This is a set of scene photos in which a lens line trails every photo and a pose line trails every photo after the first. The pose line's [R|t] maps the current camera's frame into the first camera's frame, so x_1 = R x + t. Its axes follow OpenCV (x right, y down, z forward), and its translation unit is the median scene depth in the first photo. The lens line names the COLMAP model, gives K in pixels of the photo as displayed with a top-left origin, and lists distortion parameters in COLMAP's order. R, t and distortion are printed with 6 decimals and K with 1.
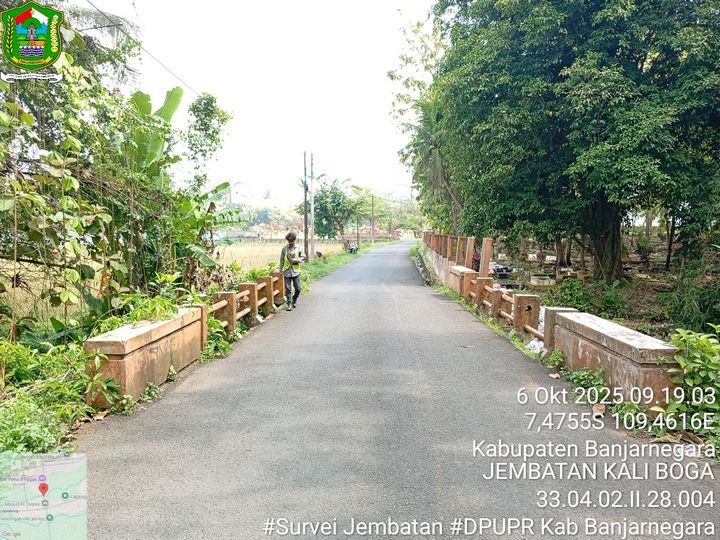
lens RADIAL K [[550.2, 0, 360.7], [0, 550.2, 273.8], [0, 0, 1]] dist [0.093855, -0.189177]
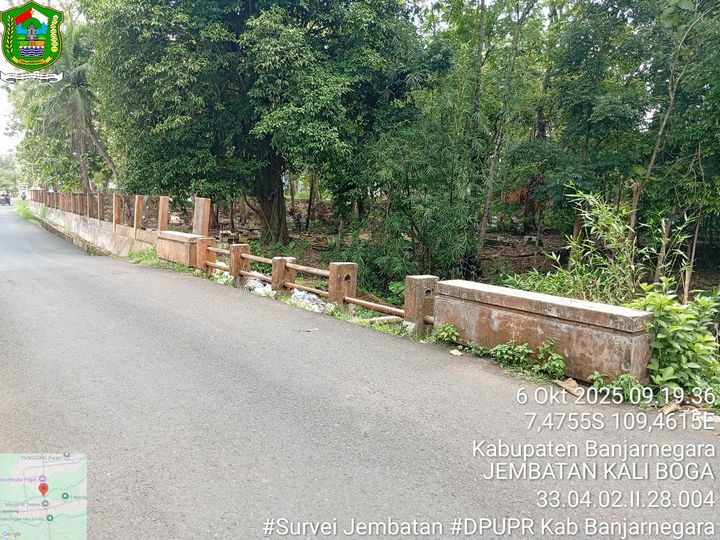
lens RADIAL K [[550.2, 0, 360.7], [0, 550.2, 273.8], [0, 0, 1]] dist [0.093855, -0.189177]
pose [[0.784235, -0.065248, 0.617023, -0.096910], [0.023144, 0.996839, 0.075996, -0.004587], [-0.620032, -0.045319, 0.783267, 0.123349]]
